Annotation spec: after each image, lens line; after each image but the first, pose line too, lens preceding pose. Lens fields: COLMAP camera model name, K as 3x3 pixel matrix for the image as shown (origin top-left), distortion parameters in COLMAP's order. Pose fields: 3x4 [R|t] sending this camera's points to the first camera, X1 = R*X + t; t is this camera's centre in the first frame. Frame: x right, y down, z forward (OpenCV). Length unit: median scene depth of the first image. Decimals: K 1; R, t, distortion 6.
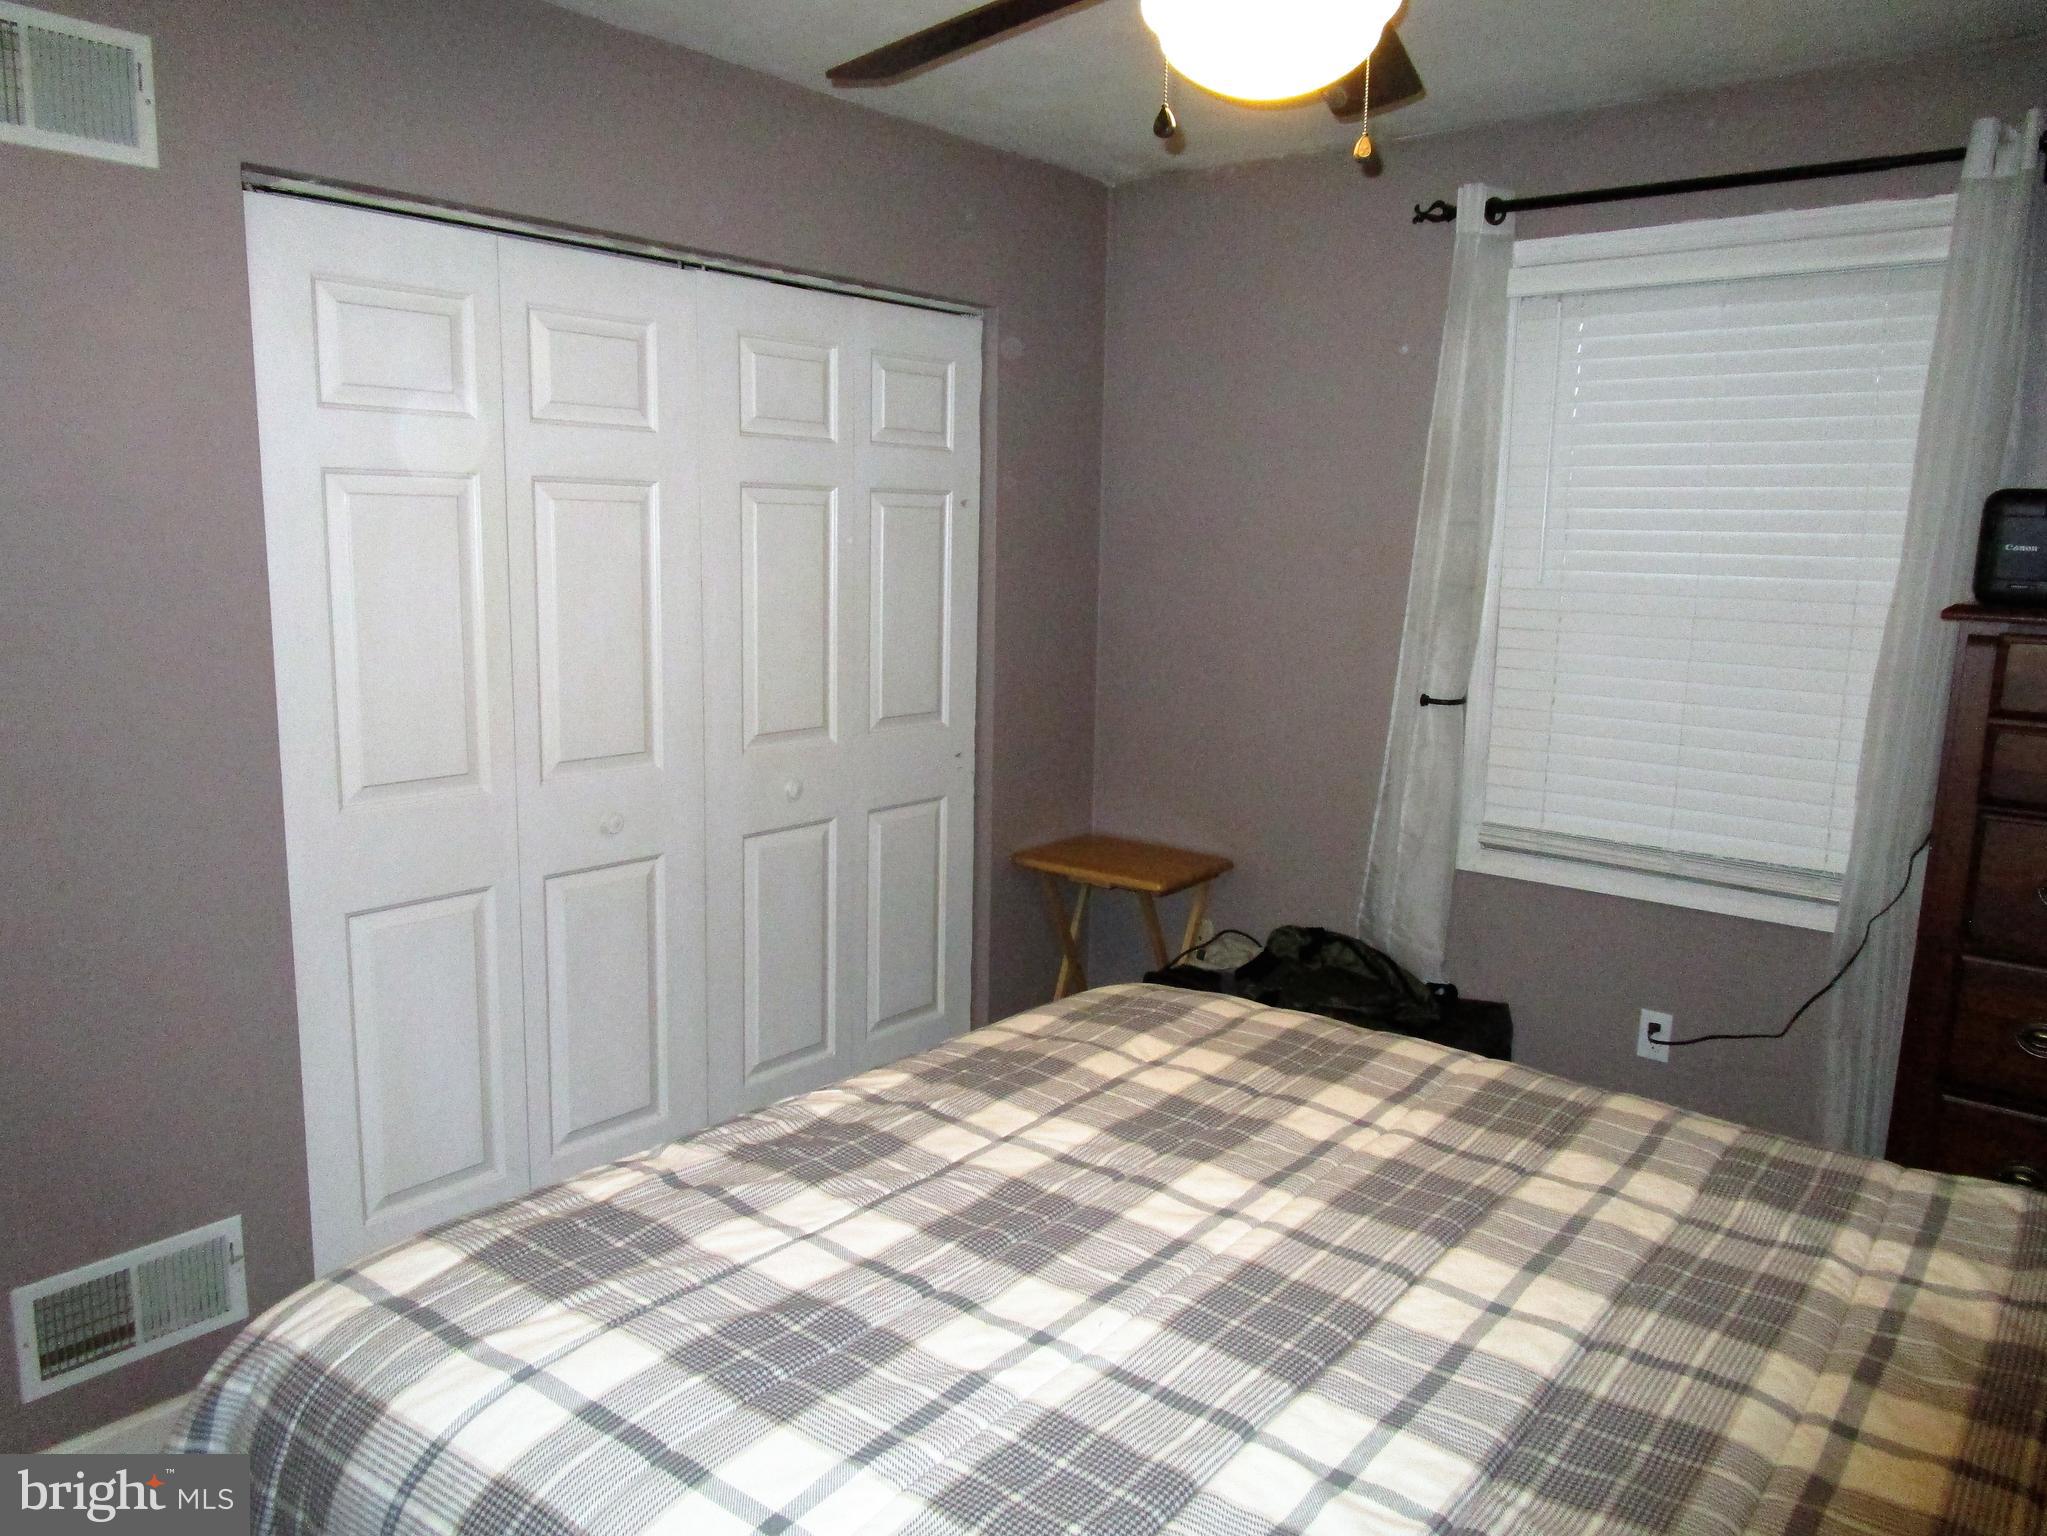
lens RADIAL K [[1479.6, 0, 1008.9], [0, 1479.6, 770.4], [0, 0, 1]] dist [-0.009108, 0.002193]
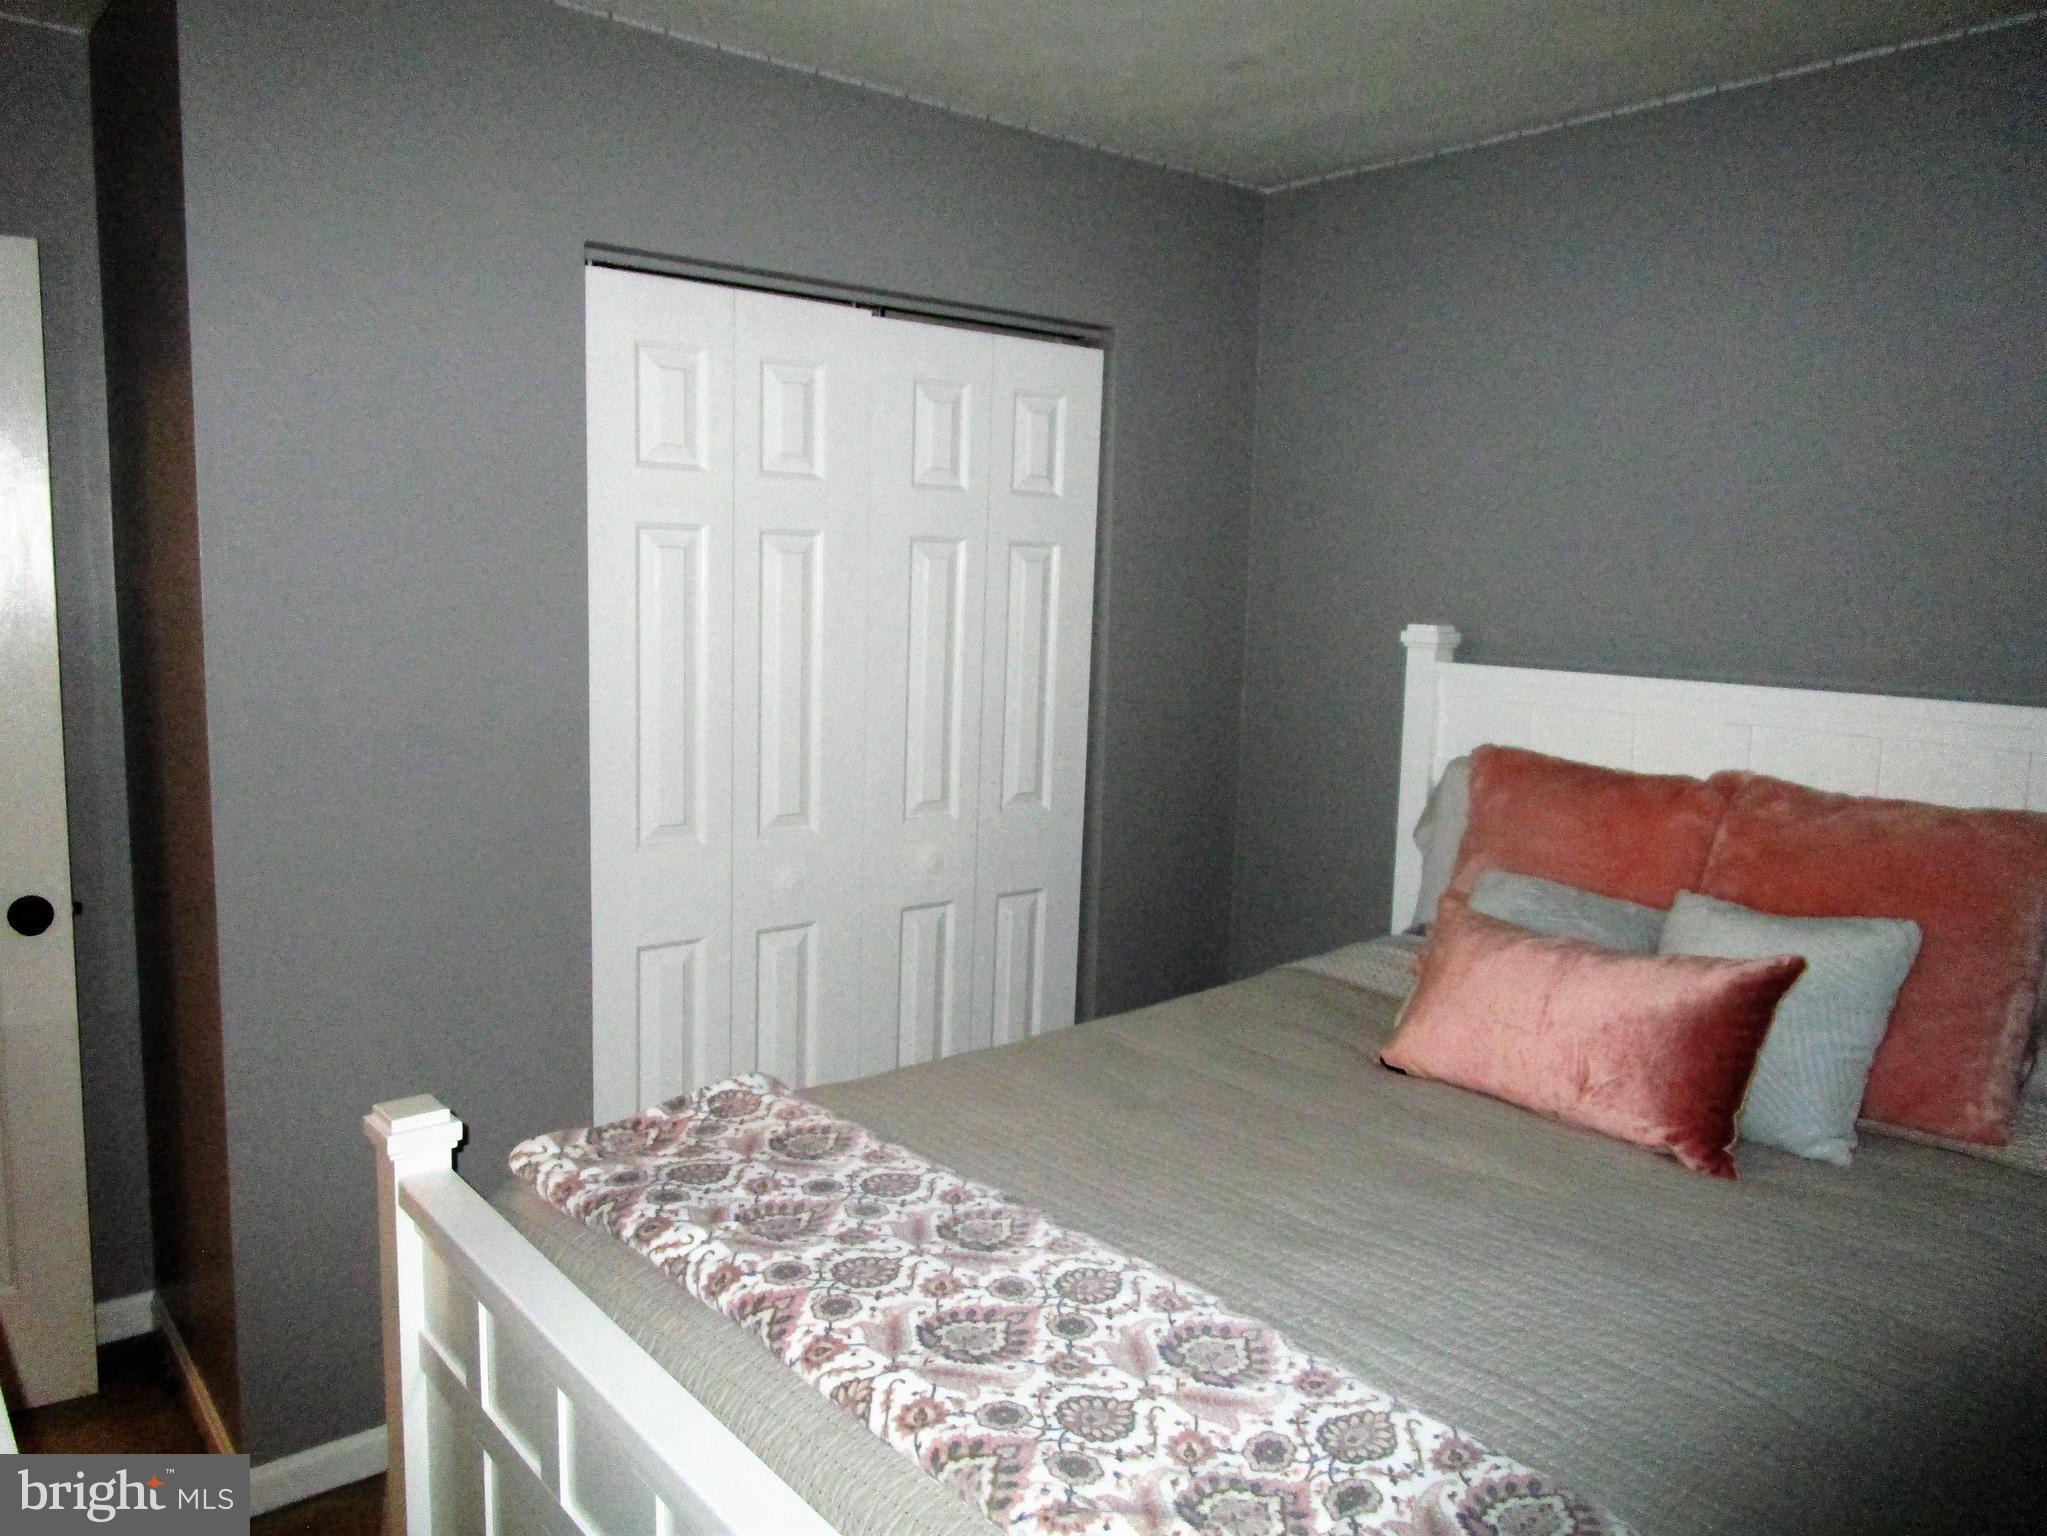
lens RADIAL K [[1479.6, 0, 1024.8], [0, 1479.6, 779.1], [0, 0, 1]] dist [-0.009108, 0.002193]
pose [[0.979850, 0.043667, -0.194902, 0.112596], [-0.050588, 0.998249, -0.030671, -0.018696], [0.193221, 0.039912, 0.980343, 0.128831]]
